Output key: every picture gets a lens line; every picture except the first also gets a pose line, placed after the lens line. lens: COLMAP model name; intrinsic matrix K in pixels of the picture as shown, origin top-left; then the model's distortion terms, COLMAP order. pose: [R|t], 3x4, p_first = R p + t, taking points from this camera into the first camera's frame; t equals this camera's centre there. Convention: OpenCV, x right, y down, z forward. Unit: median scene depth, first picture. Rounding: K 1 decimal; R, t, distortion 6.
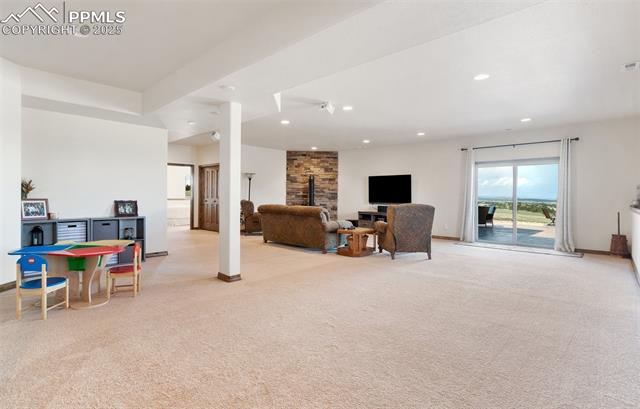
lens RADIAL K [[308.7, 0, 319.9], [0, 308.7, 195.2], [0, 0, 1]] dist [0.000268, -0.000012]
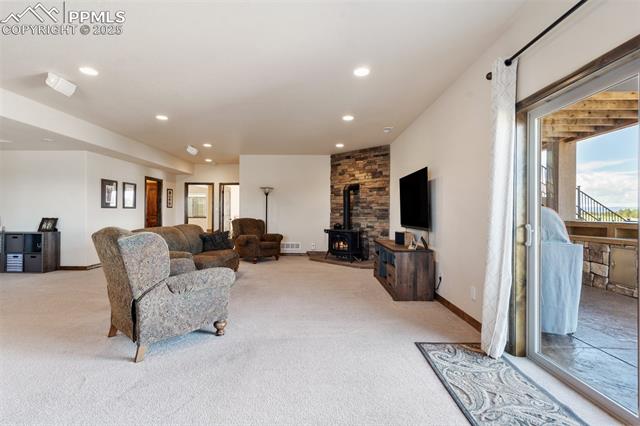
lens RADIAL K [[307.9, 0, 317.9], [0, 307.9, 214.2], [0, 0, 1]] dist [0.002511, 0.000725]
pose [[0.674080, -0.003278, -0.738651, 0.432704], [0.002983, 0.999994, -0.001716, 0.003956], [0.738652, -0.001047, 0.674086, 0.462871]]
